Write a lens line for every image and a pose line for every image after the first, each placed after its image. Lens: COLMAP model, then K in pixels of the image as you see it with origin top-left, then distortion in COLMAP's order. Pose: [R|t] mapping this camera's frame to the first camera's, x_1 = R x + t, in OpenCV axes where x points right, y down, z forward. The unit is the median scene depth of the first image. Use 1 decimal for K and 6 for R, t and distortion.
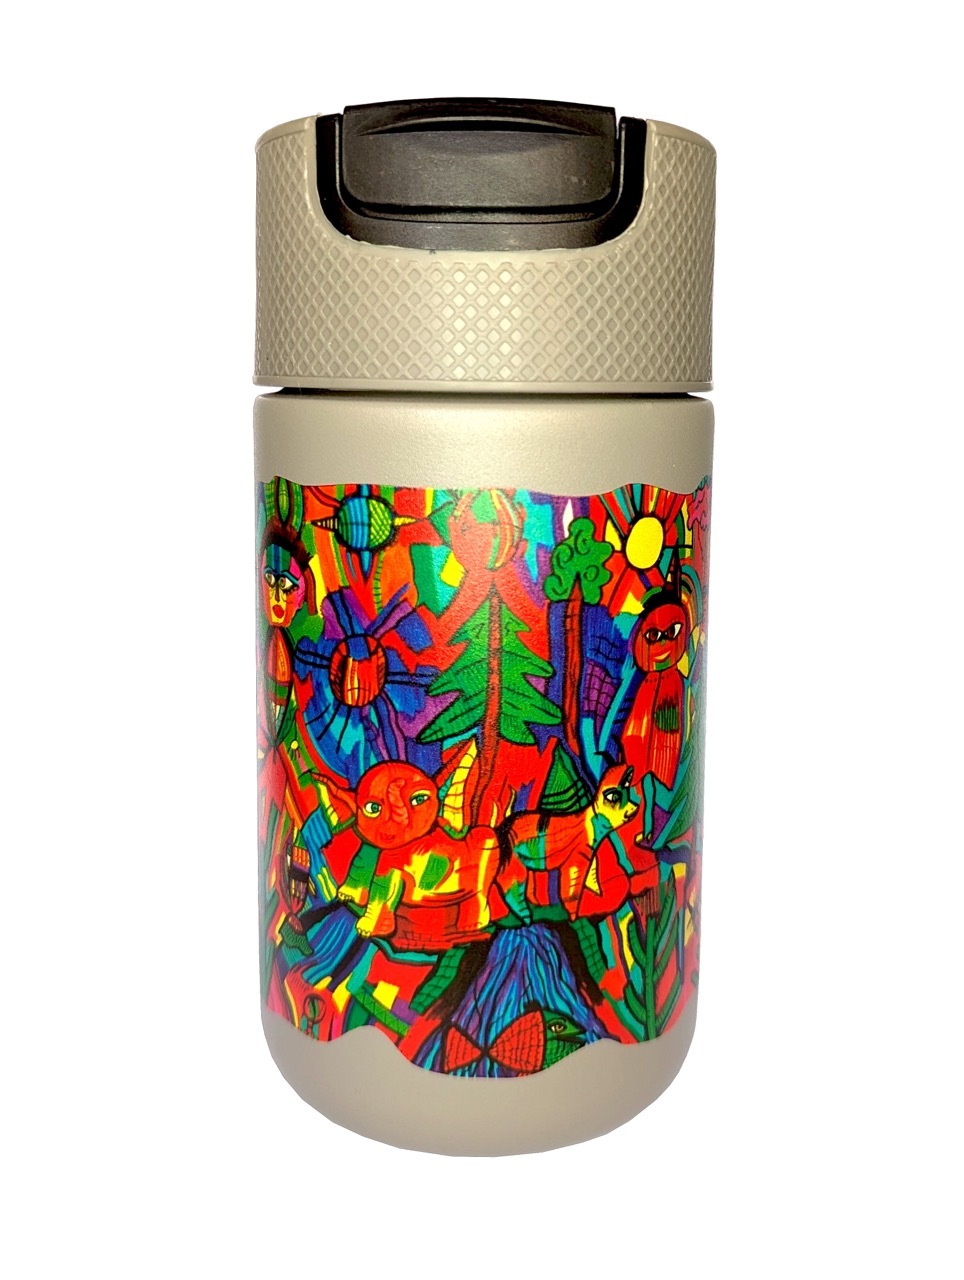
lens RADIAL K [[1404.5, 0, 495.5], [0, 1404.5, 492.9], [0, 0, 1]] dist [0.070215, 0.000000]
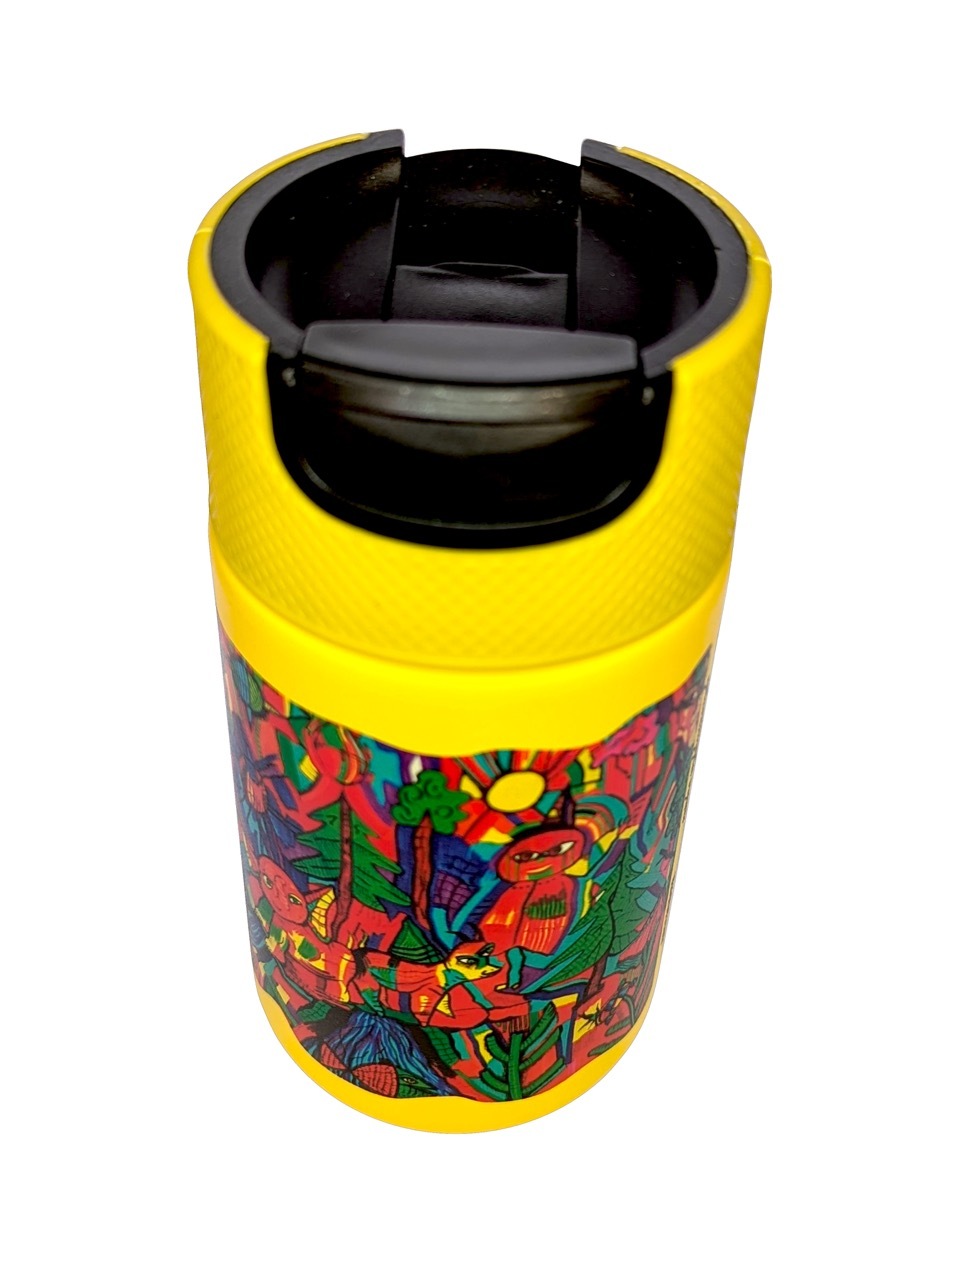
lens RADIAL K [[1745.6, 0, 474.5], [0, 1745.6, 634.7], [0, 0, 1]] dist [0.120914, 0.000000]
pose [[0.866179, 0.352592, -0.354136, 0.460179], [-0.071828, 0.789133, 0.610007, -0.756663], [0.494545, -0.502939, 0.708857, 0.223266]]
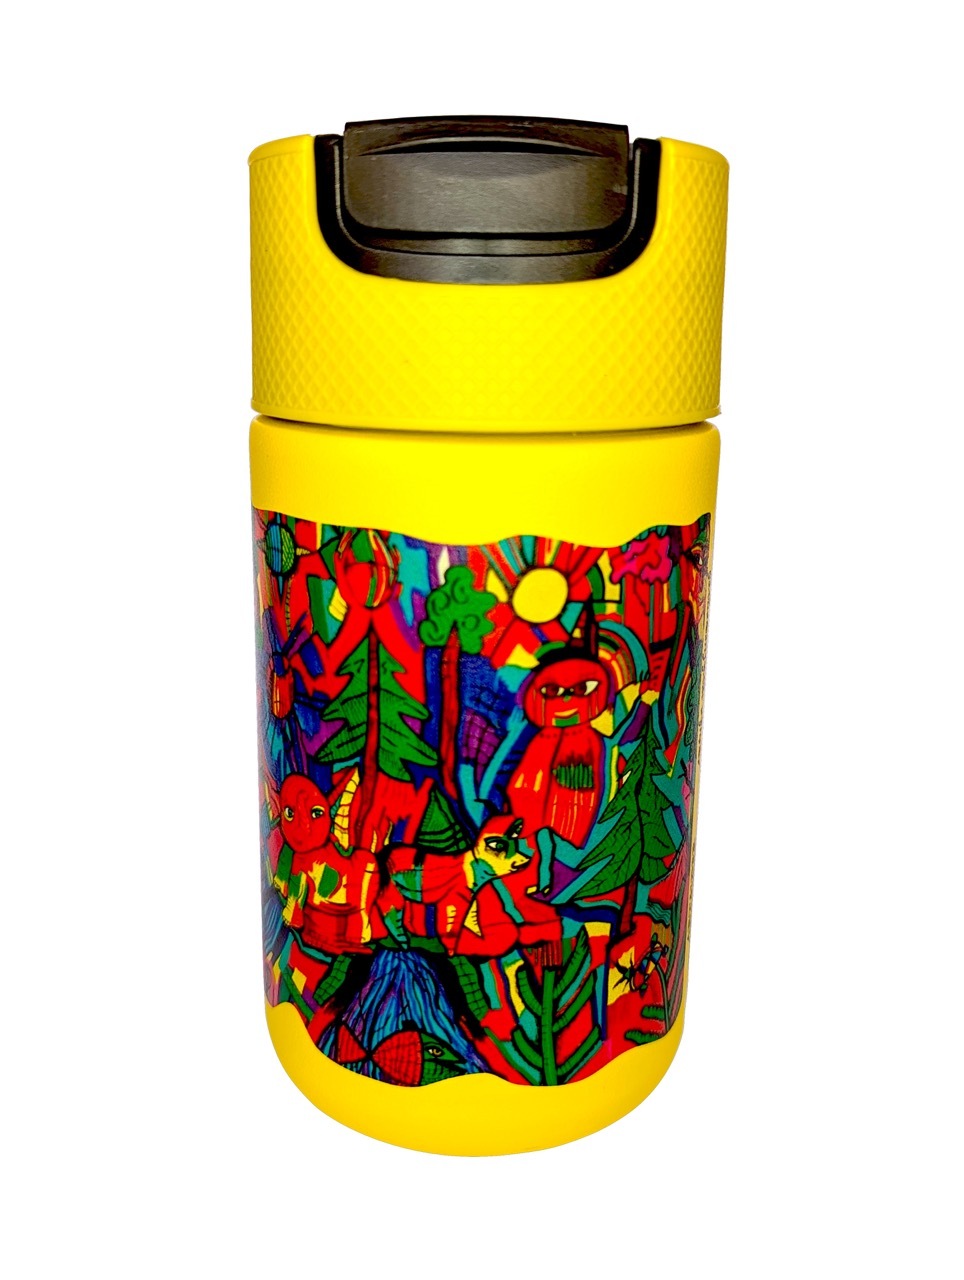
lens RADIAL K [[1404.5, 0, 463.0], [0, 1404.5, 578.1], [0, 0, 1]] dist [0.070215, 0.000000]
pose [[0.882408, 0.106725, -0.458221, 0.501703], [-0.052088, 0.990106, 0.130298, -0.099041], [0.467594, -0.091108, 0.879236, 0.139178]]
